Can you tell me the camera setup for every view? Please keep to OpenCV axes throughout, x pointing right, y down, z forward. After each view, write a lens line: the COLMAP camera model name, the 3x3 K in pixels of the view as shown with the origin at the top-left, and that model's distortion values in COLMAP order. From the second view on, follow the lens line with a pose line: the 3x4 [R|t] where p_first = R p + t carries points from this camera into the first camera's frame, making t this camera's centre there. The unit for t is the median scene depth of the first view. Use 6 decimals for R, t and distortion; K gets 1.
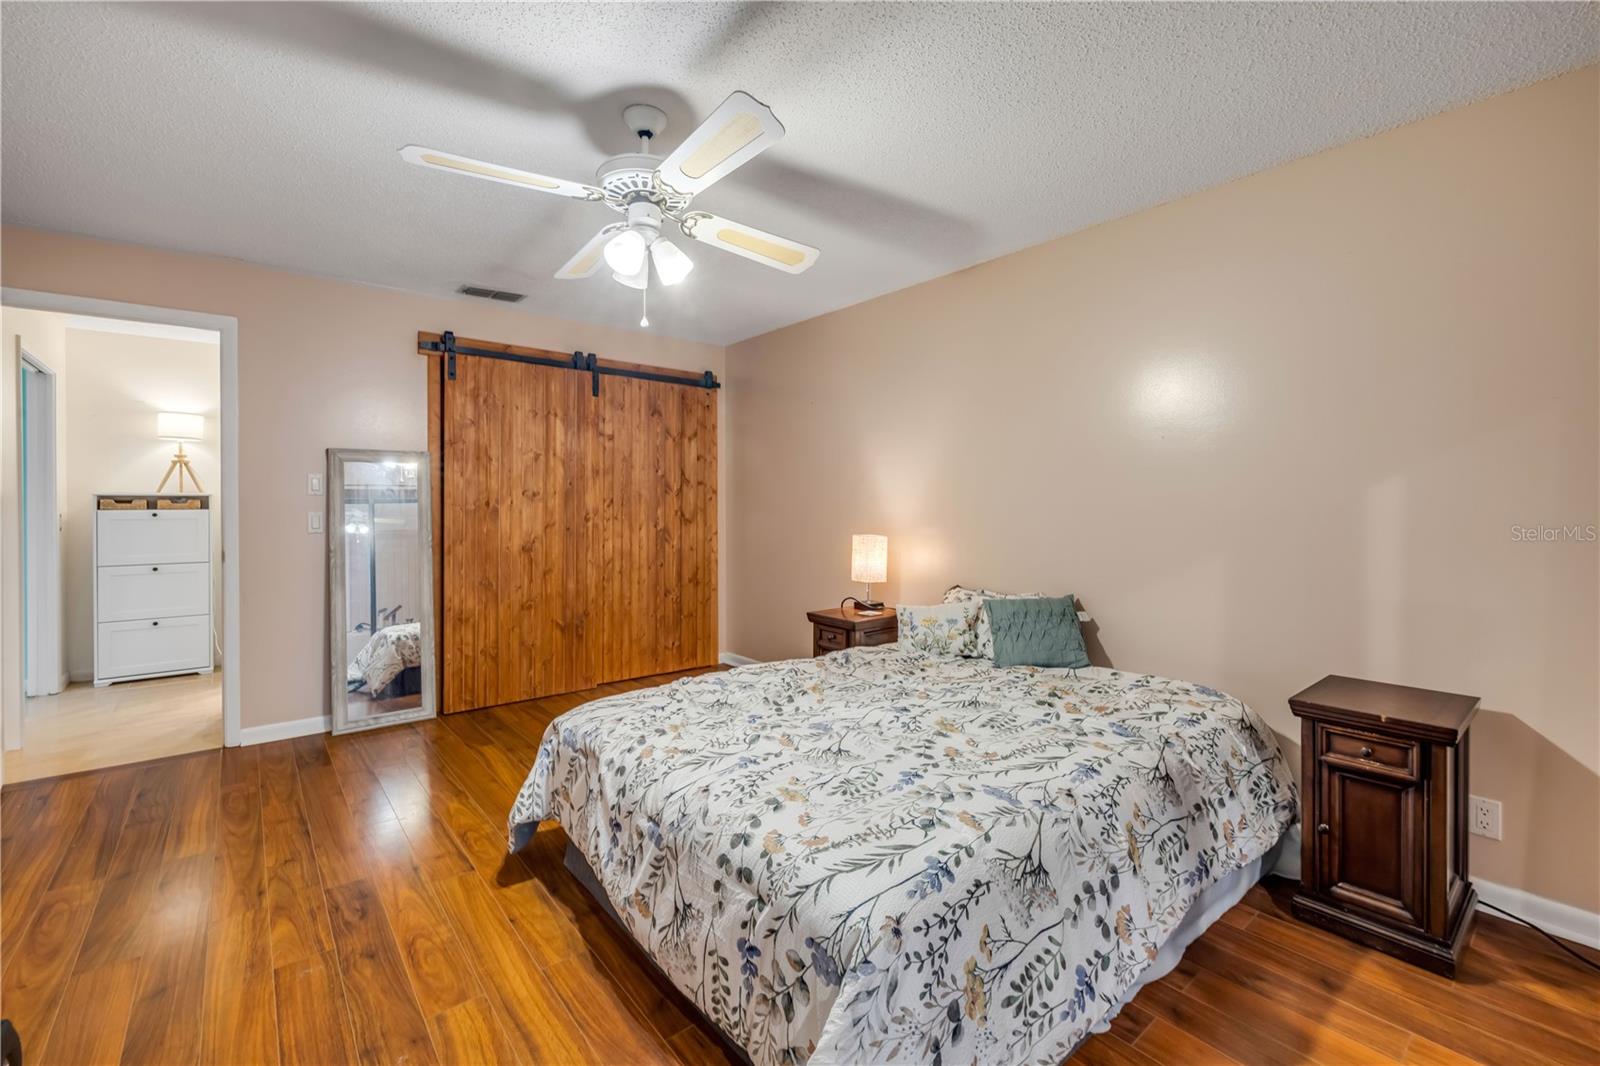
lens RADIAL K [[675.0, 0, 788.5], [0, 675.0, 514.5], [0, 0, 1]] dist [0.002515, 0.000014]
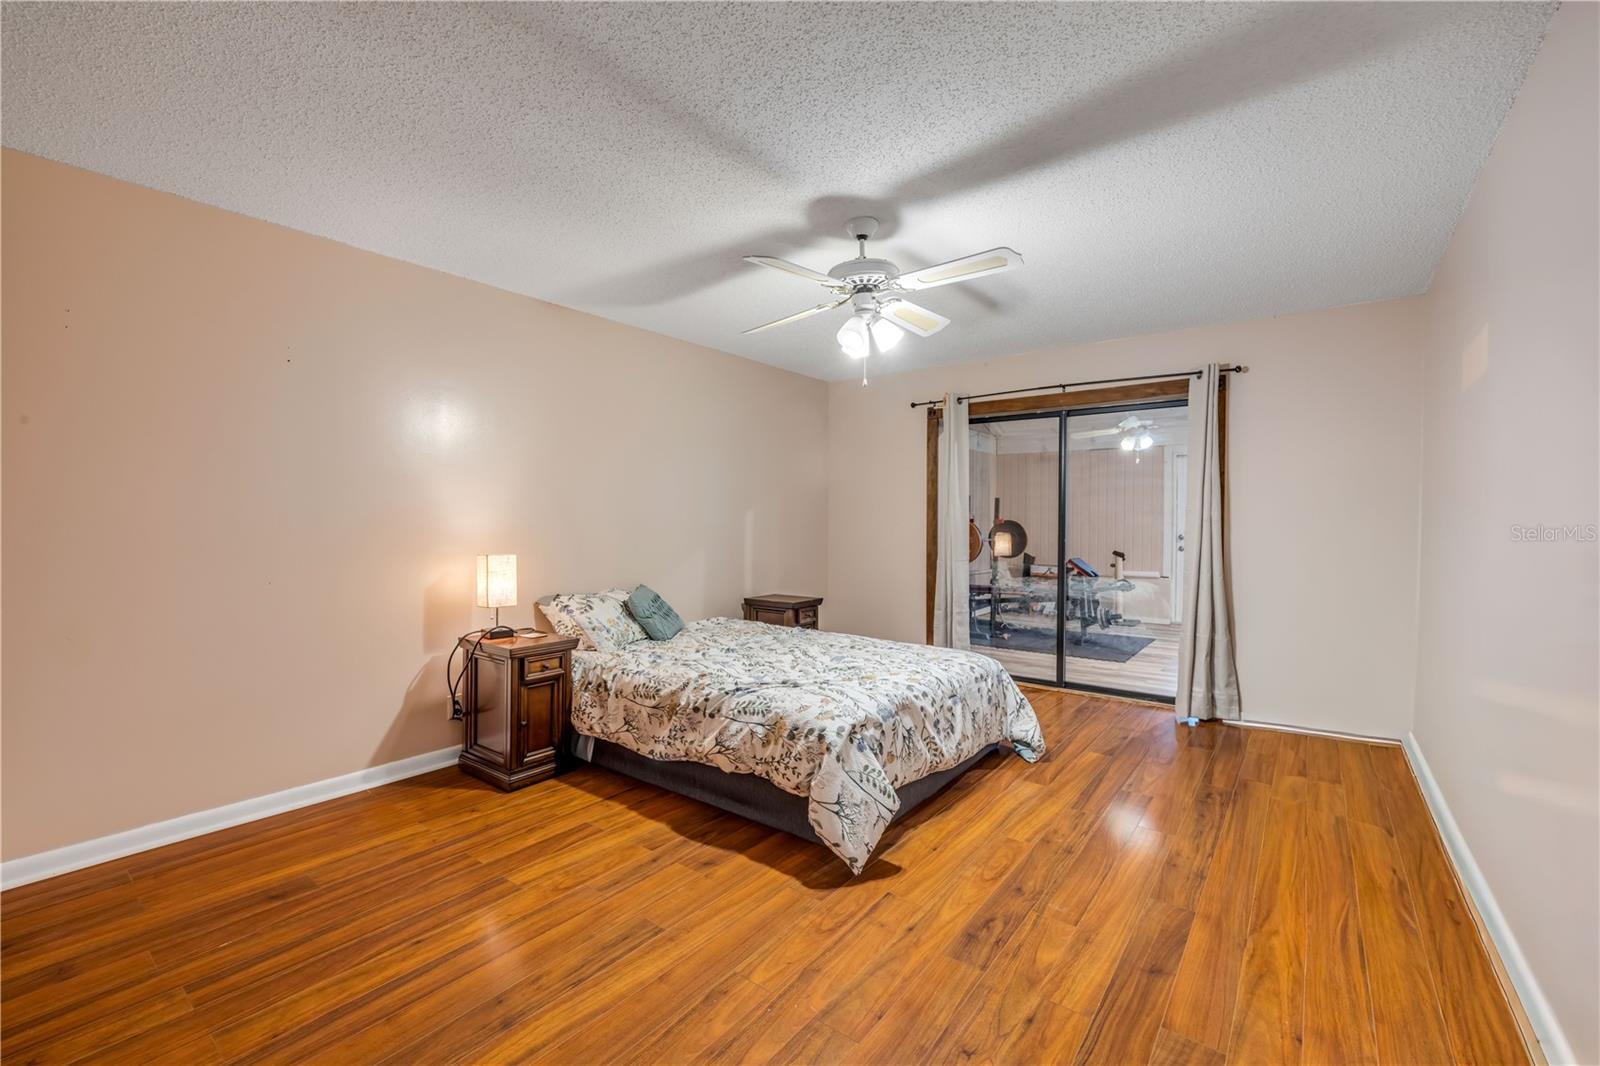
lens RADIAL K [[675.0, 0, 788.5], [0, 675.0, 514.5], [0, 0, 1]] dist [0.002515, 0.000014]
pose [[-0.221180, -0.008535, 0.975196, -1.708028], [-0.008810, 0.999938, 0.006753, -0.042867], [-0.975193, -0.007098, -0.221242, 1.672969]]
